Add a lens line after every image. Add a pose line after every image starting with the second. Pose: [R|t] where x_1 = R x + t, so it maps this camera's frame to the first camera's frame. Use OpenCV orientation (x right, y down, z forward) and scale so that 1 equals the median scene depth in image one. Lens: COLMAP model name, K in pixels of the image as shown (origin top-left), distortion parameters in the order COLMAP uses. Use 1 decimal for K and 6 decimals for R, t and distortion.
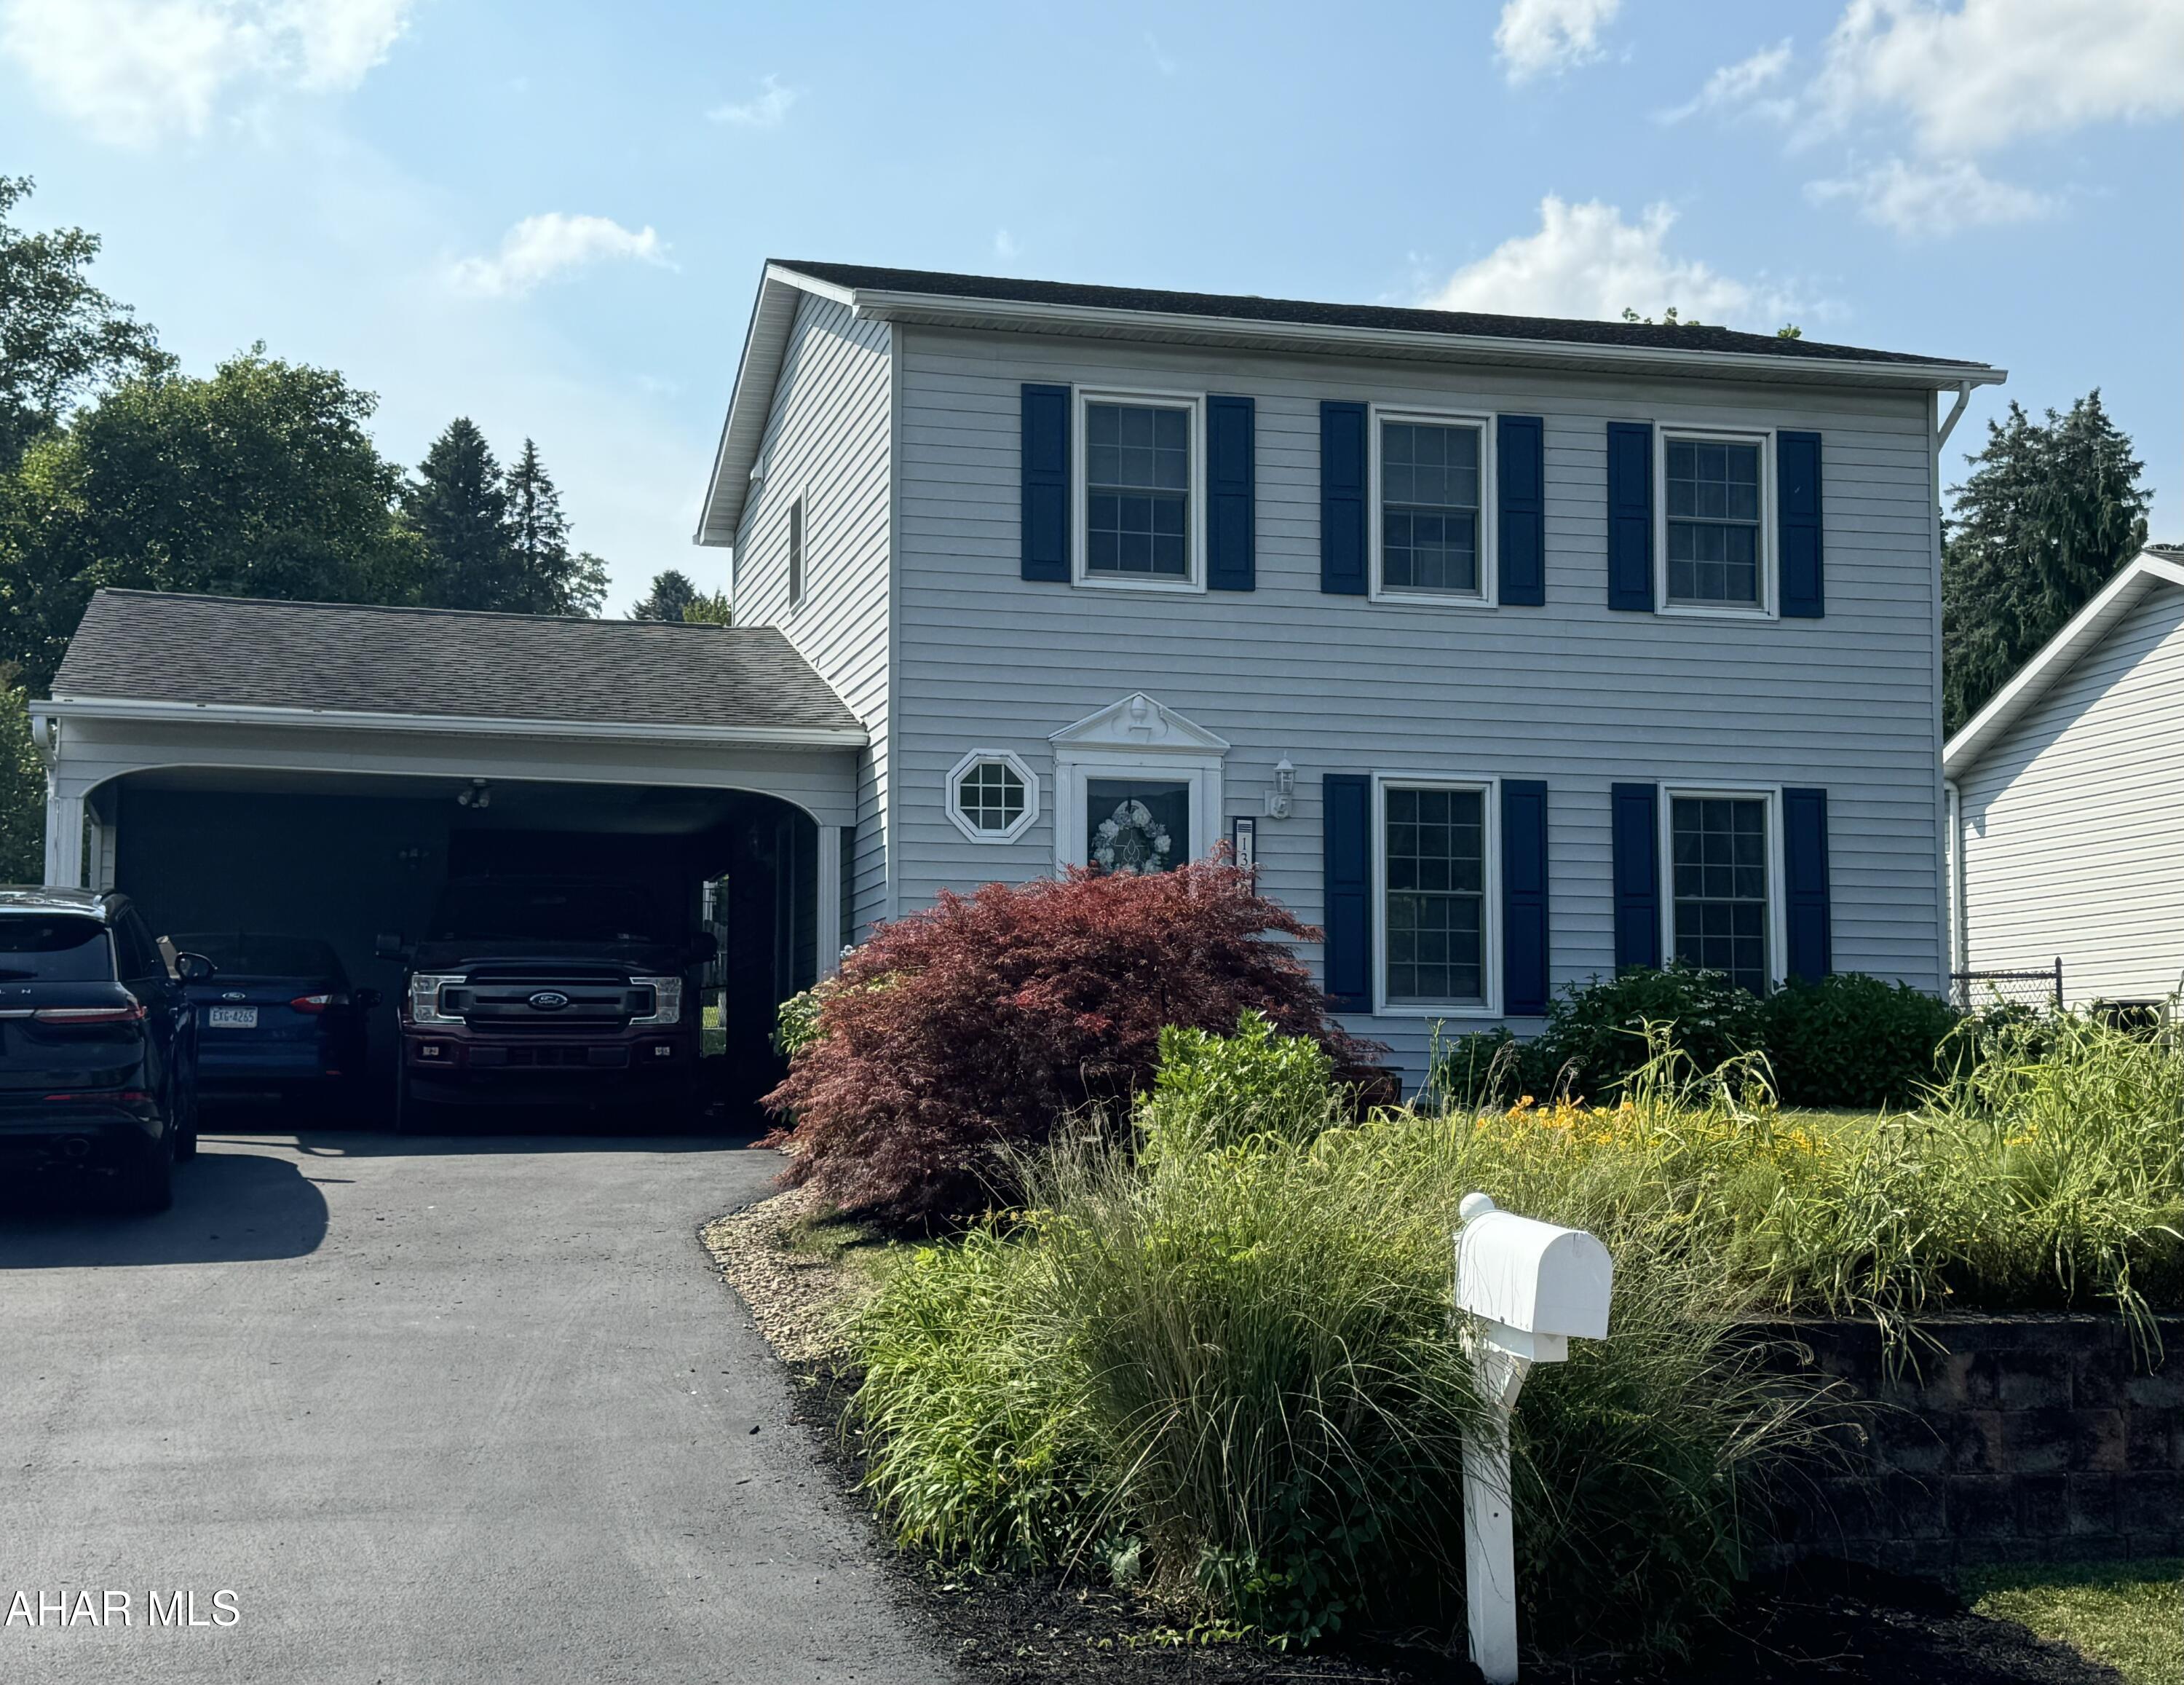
lens RADIAL K [[2828.2, 0, 1089.5], [0, 2828.2, 858.6], [0, 0, 1]] dist [0.135142, 0.000000]
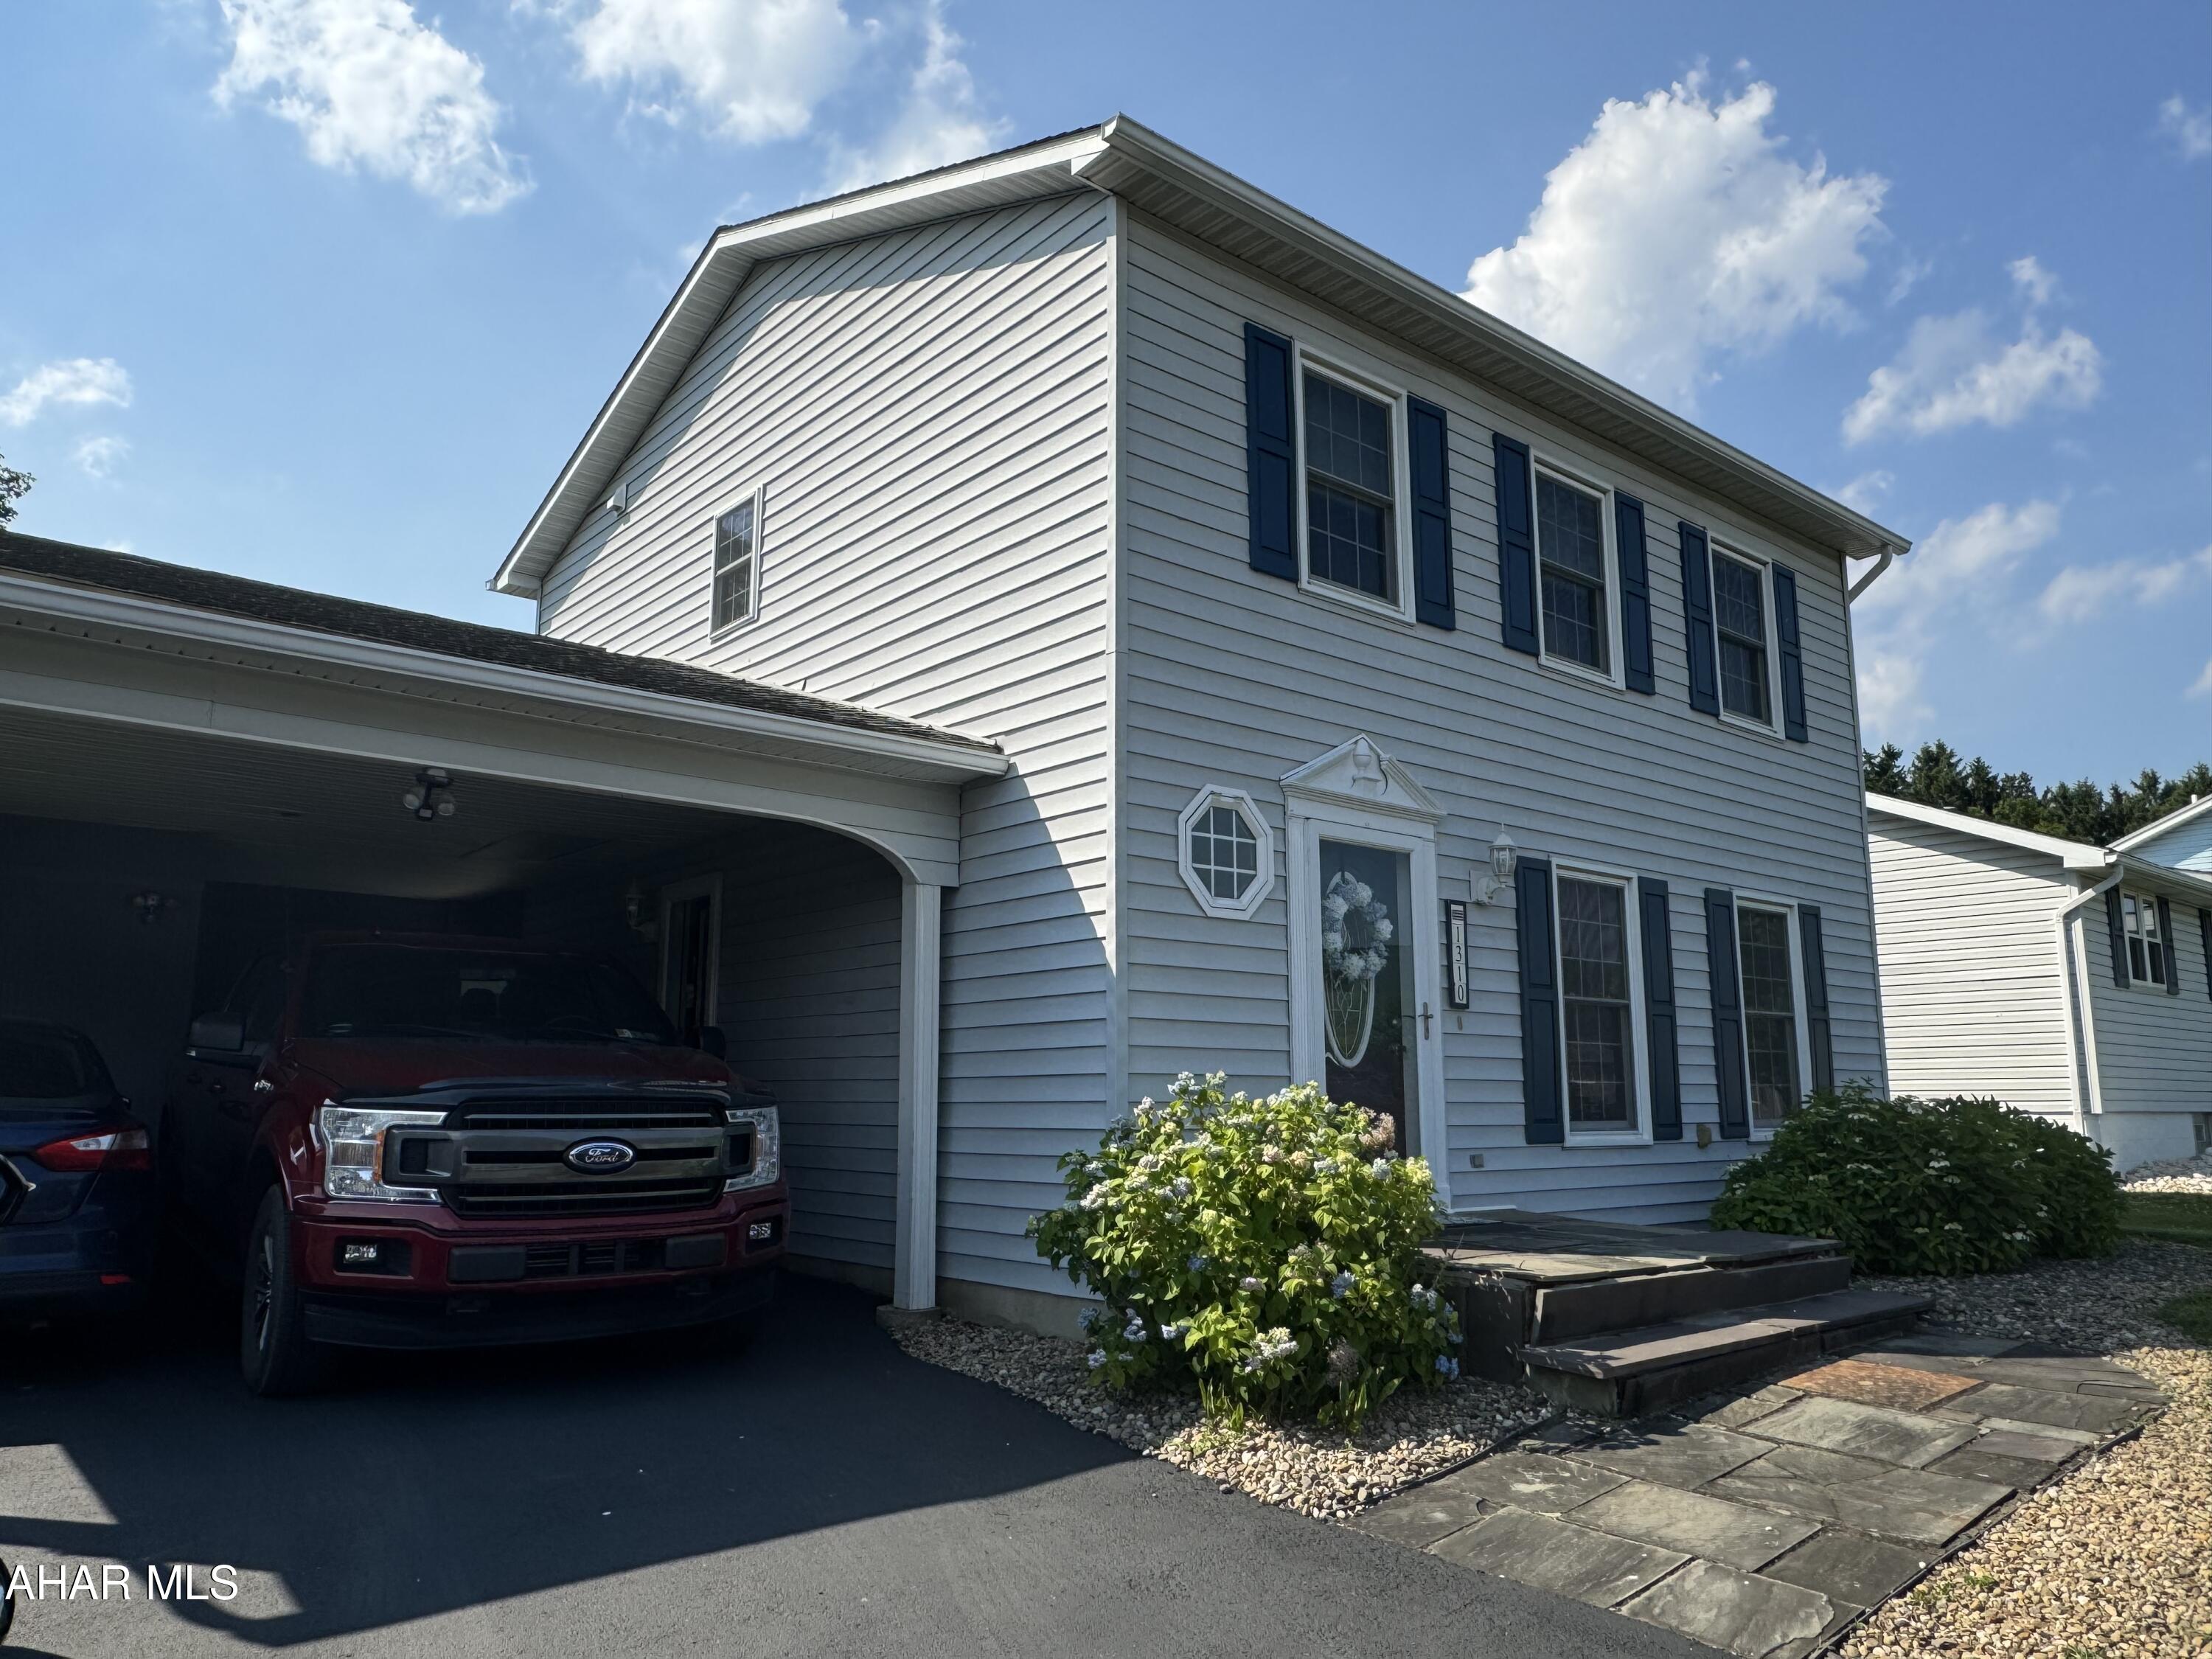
lens RADIAL K [[1533.9, 0, 1115.7], [0, 1533.9, 824.7], [0, 0, 1]] dist [0.001538, -0.010480]
pose [[0.906446, 0.074644, 0.415673, -0.213086], [-0.037944, 0.994670, -0.095874, 0.009096], [-0.420614, 0.071132, 0.904447, 0.630344]]
